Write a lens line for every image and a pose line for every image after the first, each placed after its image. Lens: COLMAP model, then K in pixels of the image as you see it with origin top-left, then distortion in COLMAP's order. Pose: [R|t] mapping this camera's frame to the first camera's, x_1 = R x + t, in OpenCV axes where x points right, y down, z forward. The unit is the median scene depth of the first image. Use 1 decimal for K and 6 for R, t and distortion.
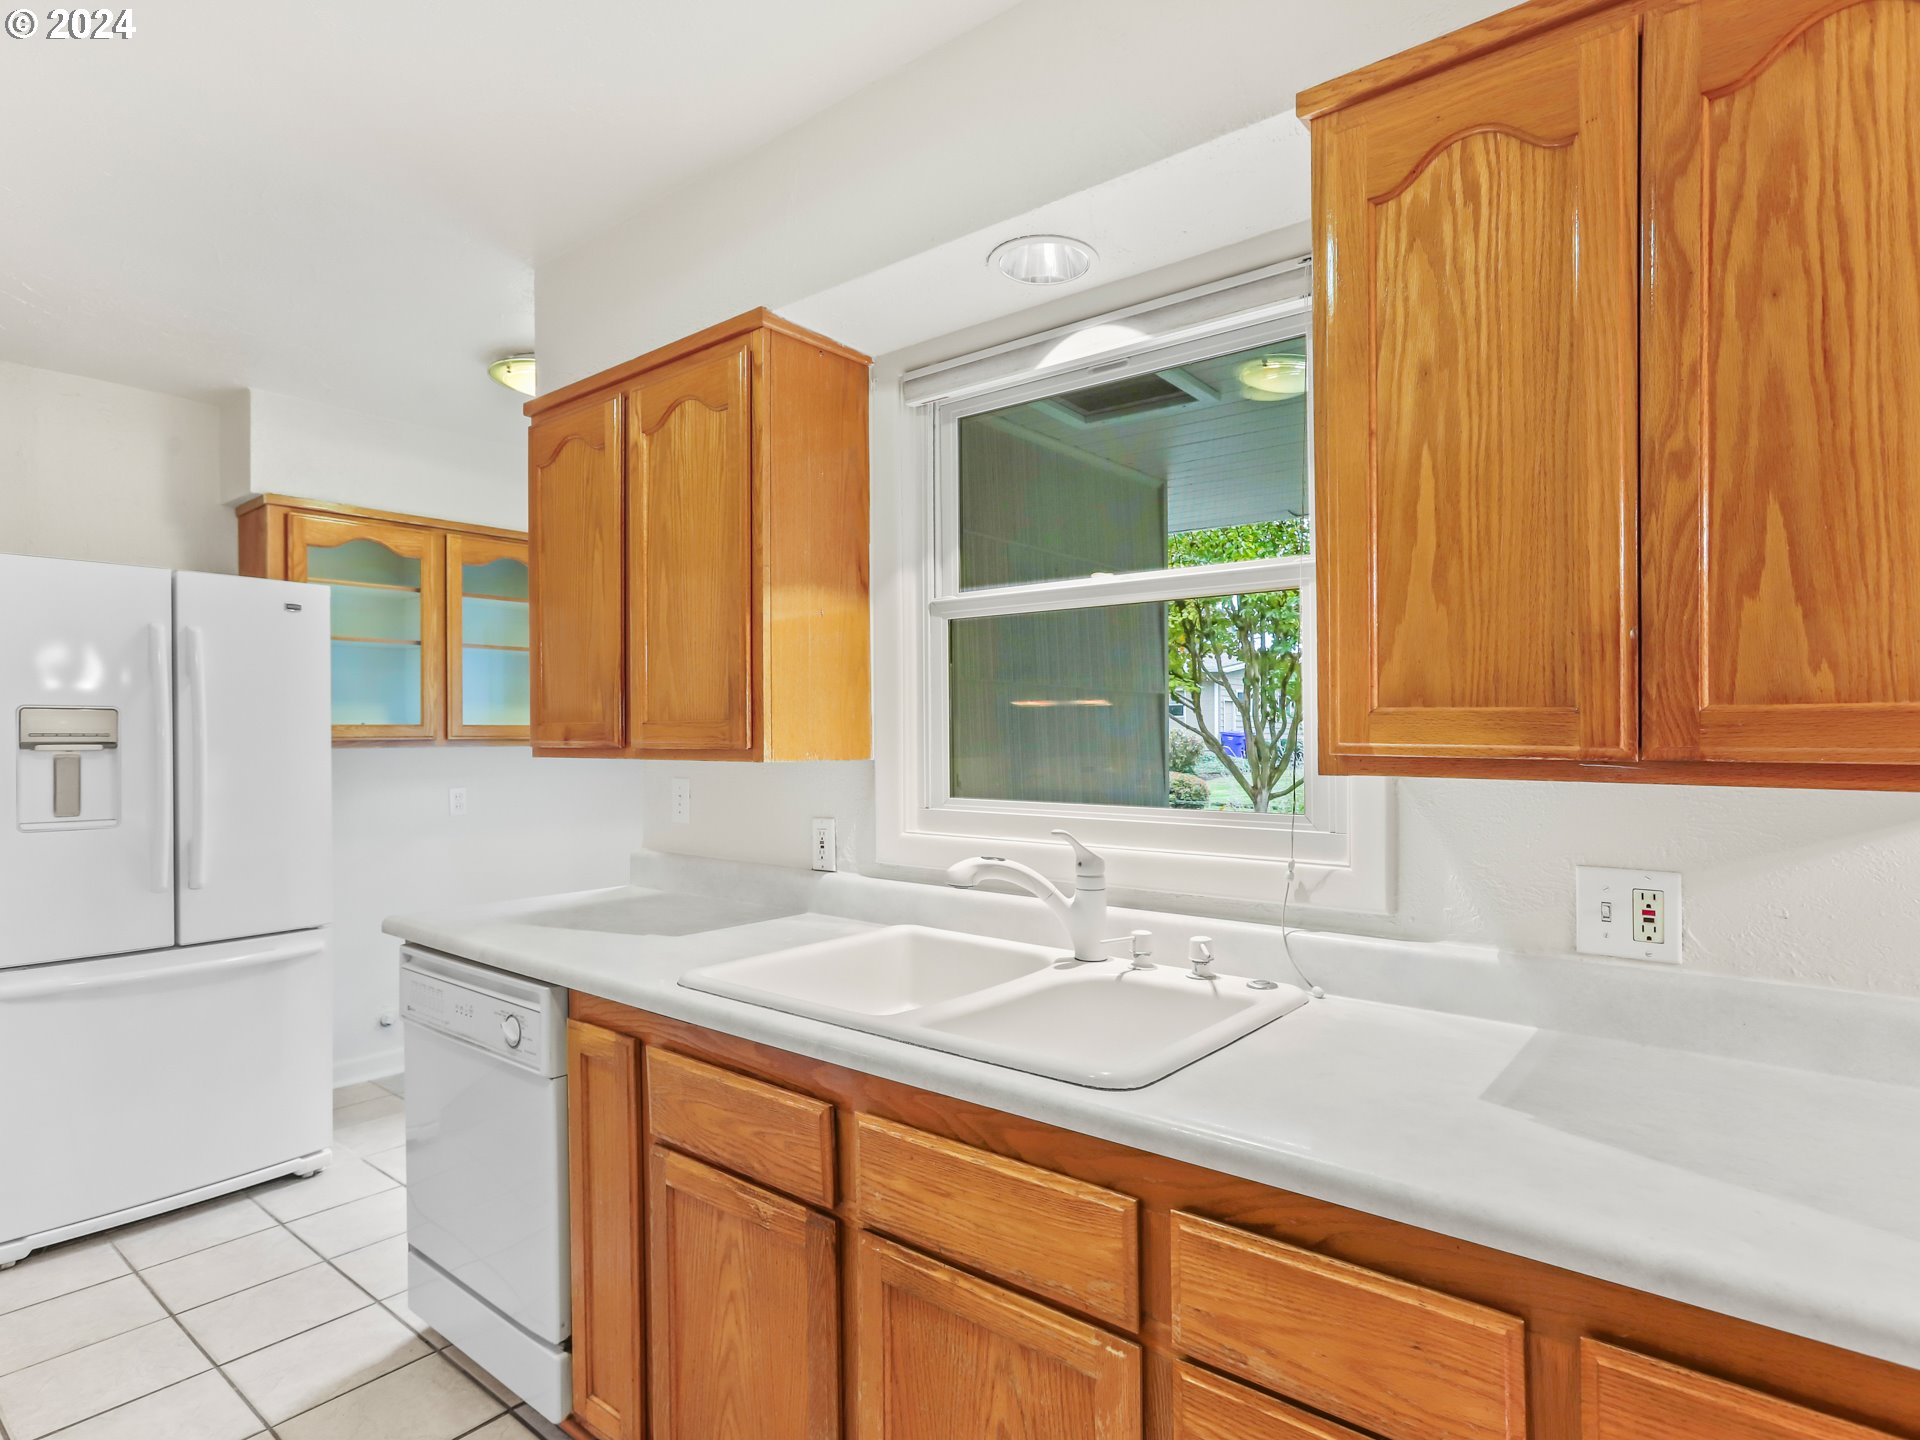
lens RADIAL K [[1001.2, 0, 956.4], [0, 1001.2, 741.7], [0, 0, 1]] dist [-0.002348, 0.000401]
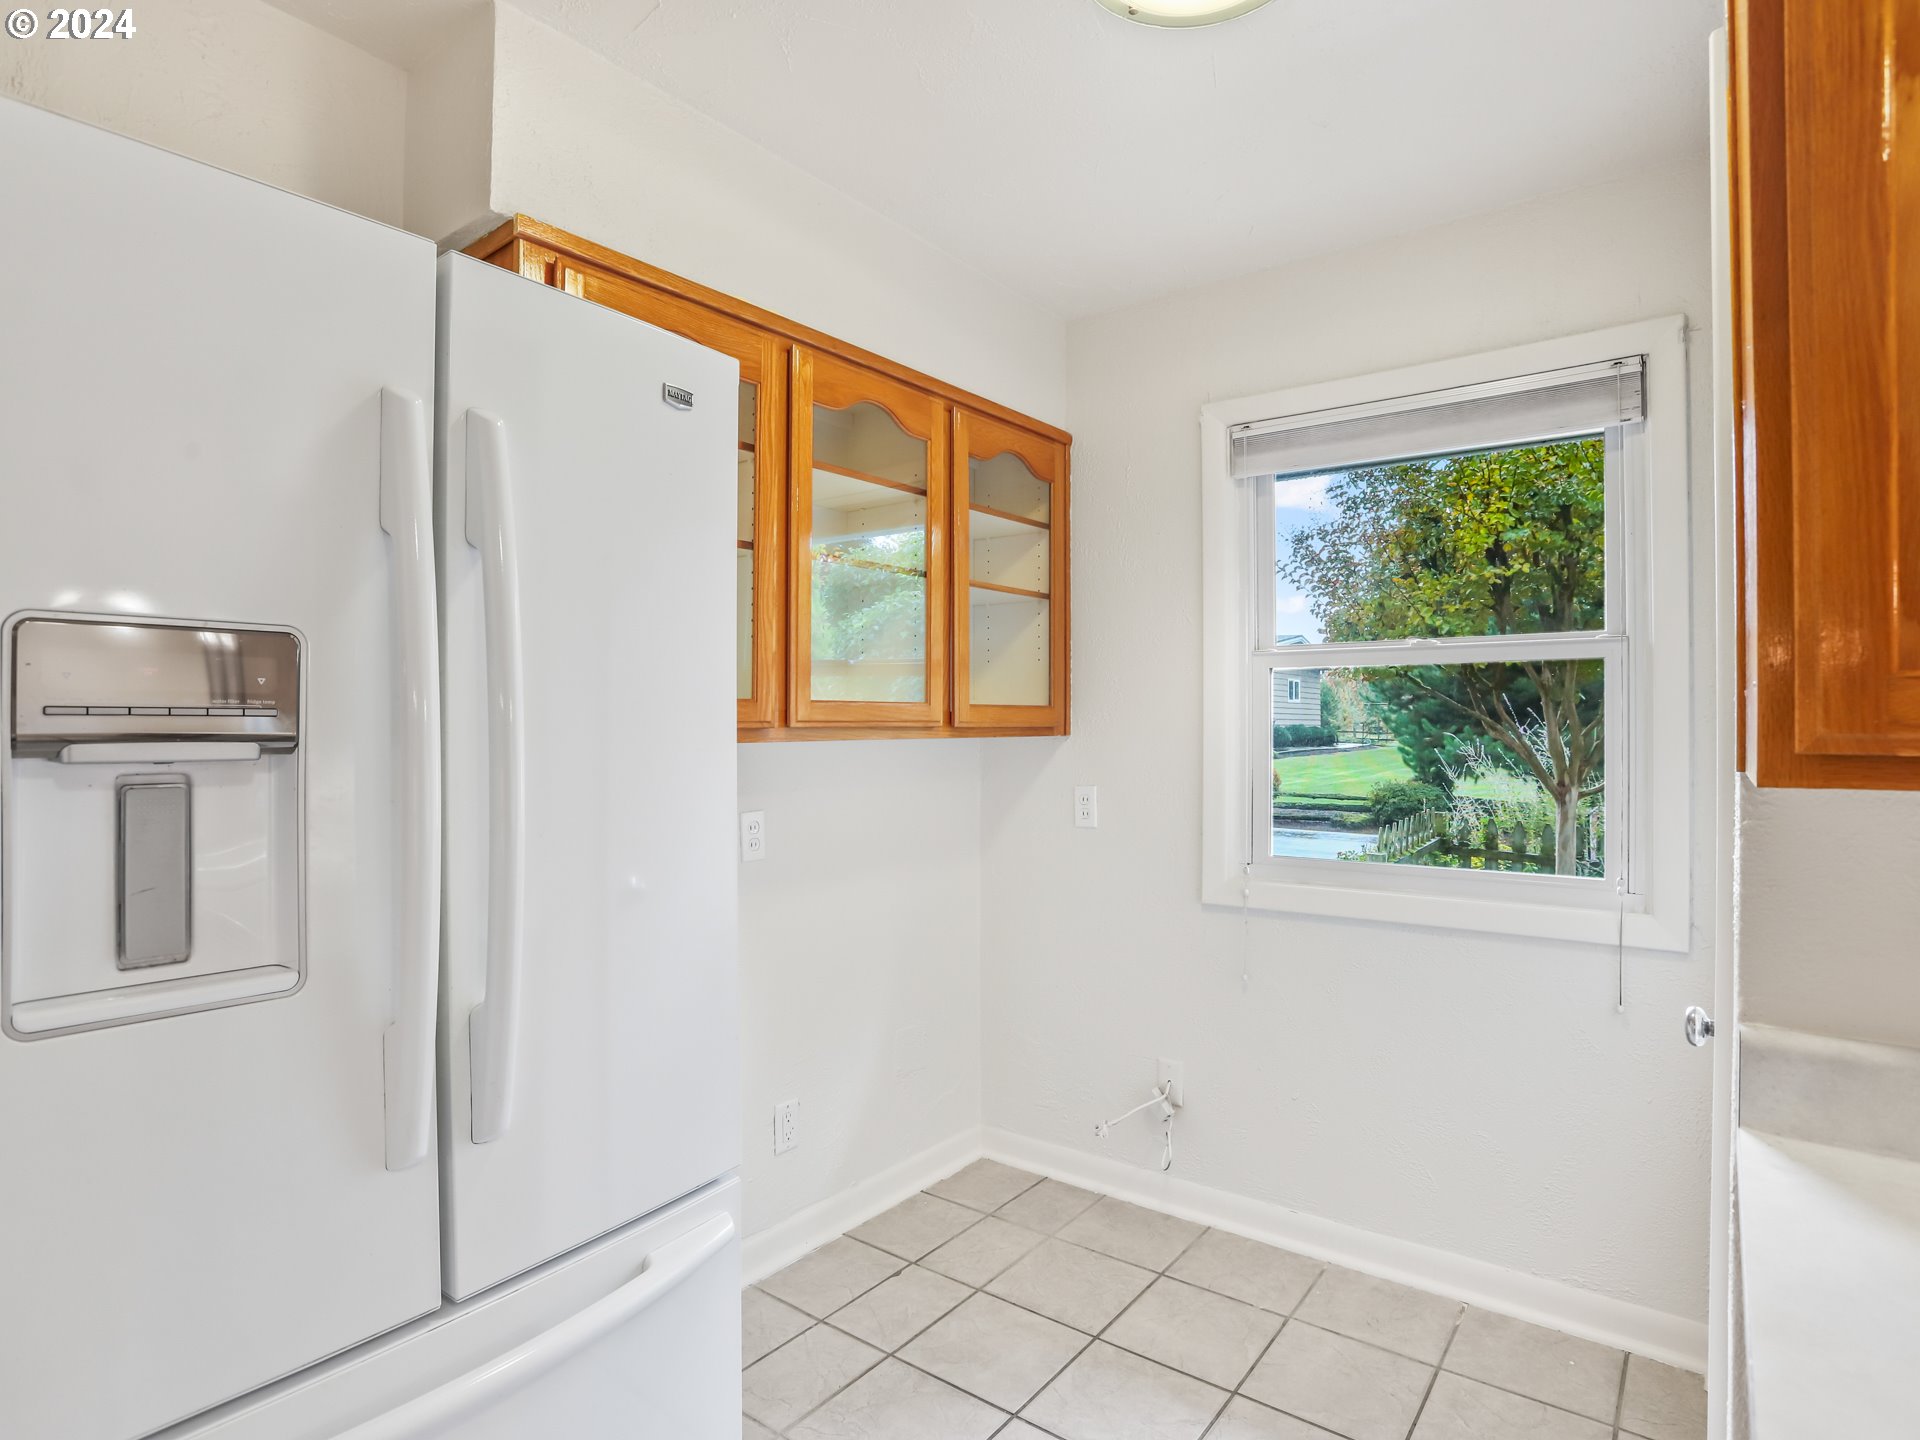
lens RADIAL K [[976.5, 0, 909.2], [0, 976.5, 719.2], [0, 0, 1]] dist [-0.036110, 0.000298]
pose [[0.999968, -0.007718, 0.002102, -0.760338], [0.007747, 0.999874, -0.013888, 0.001576], [-0.001994, 0.013904, 0.999901, 0.813997]]
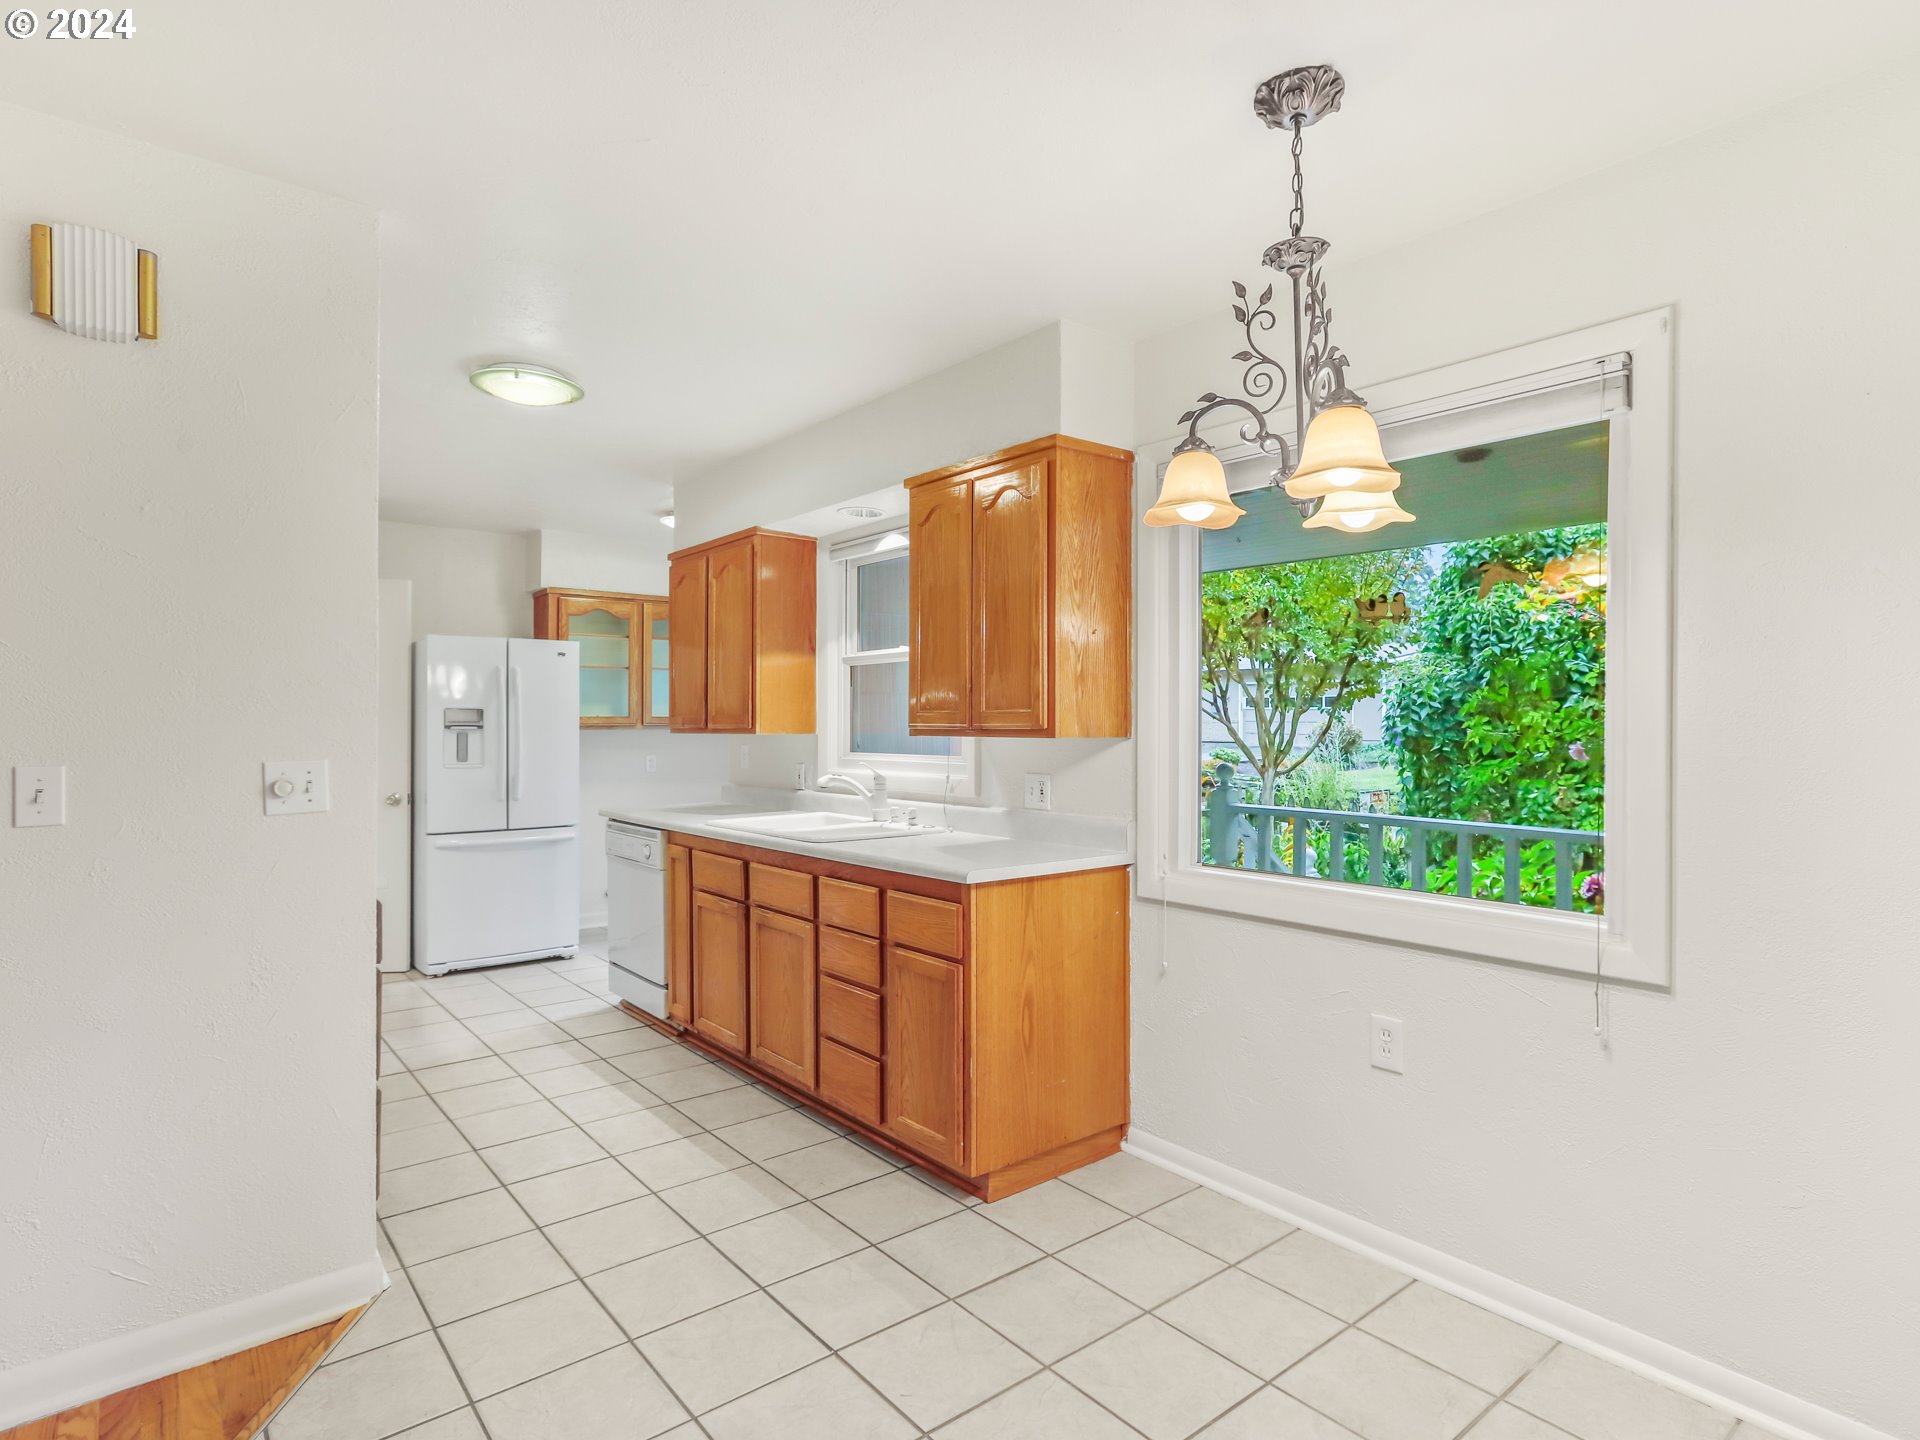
lens RADIAL K [[990.8, 0, 960.0], [0, 990.8, 720.0], [0, 0, 1]] dist [-0.002366, -0.000015]
pose [[0.979848, -0.000570, -0.199742, 0.604944], [-0.001831, 0.999928, -0.011835, 0.012748], [0.199735, 0.011963, 0.979777, -0.921377]]
